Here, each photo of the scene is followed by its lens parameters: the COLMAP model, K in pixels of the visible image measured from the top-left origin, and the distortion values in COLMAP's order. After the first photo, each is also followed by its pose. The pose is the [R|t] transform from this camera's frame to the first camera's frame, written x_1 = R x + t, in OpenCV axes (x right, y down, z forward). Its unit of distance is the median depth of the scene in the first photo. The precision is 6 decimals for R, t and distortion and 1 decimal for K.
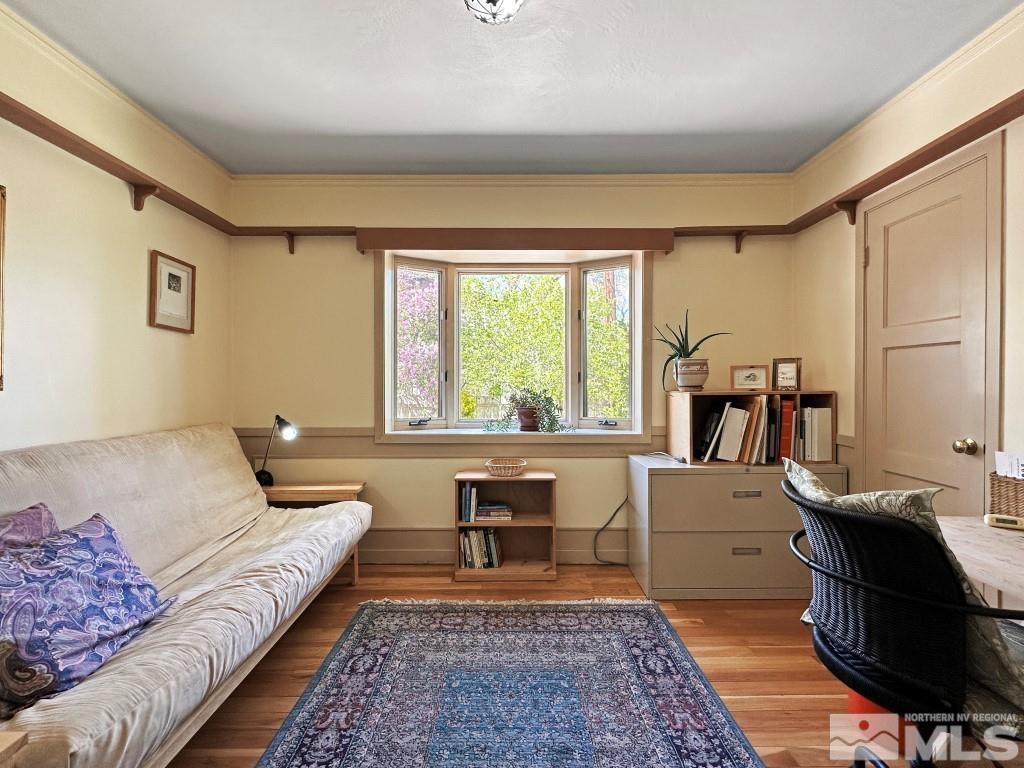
lens RADIAL K [[471.0, 0, 510.3], [0, 471.0, 382.5], [0, 0, 1]] dist [-0.002263, 0.000010]
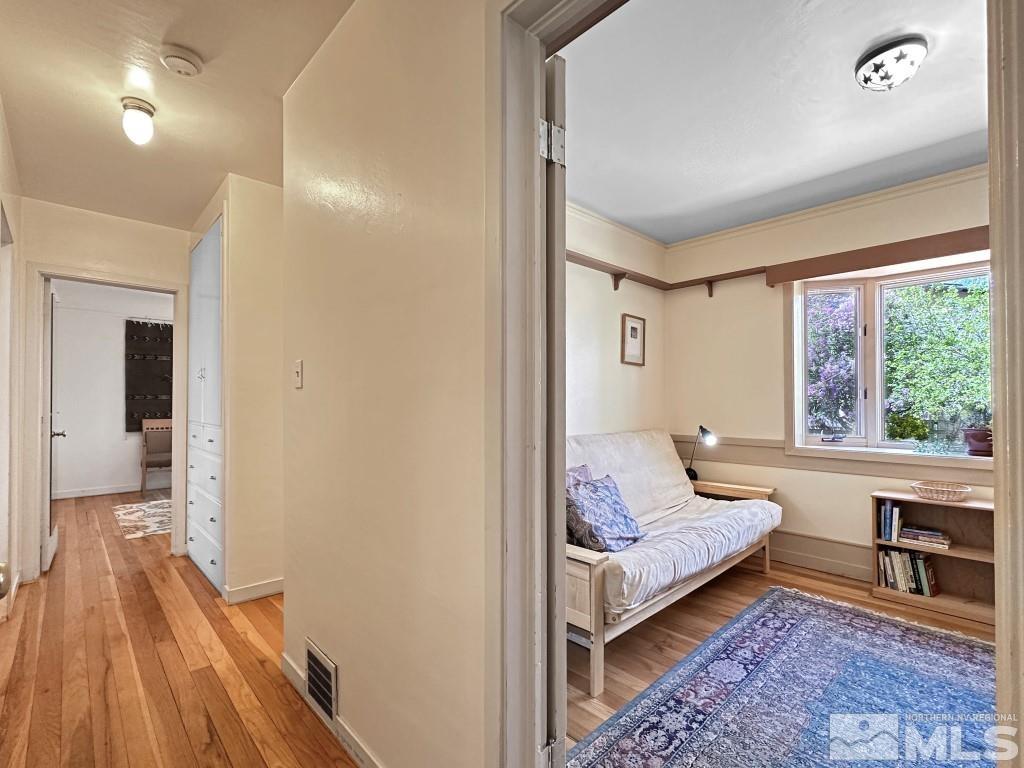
lens RADIAL K [[471.0, 0, 516.6], [0, 471.0, 396.2], [0, 0, 1]] dist [-0.002263, 0.000010]
pose [[0.691117, -0.006479, -0.722713, 0.096714], [-0.000376, 0.999956, -0.009324, 0.001458], [0.722742, 0.006715, 0.691085, -0.282266]]
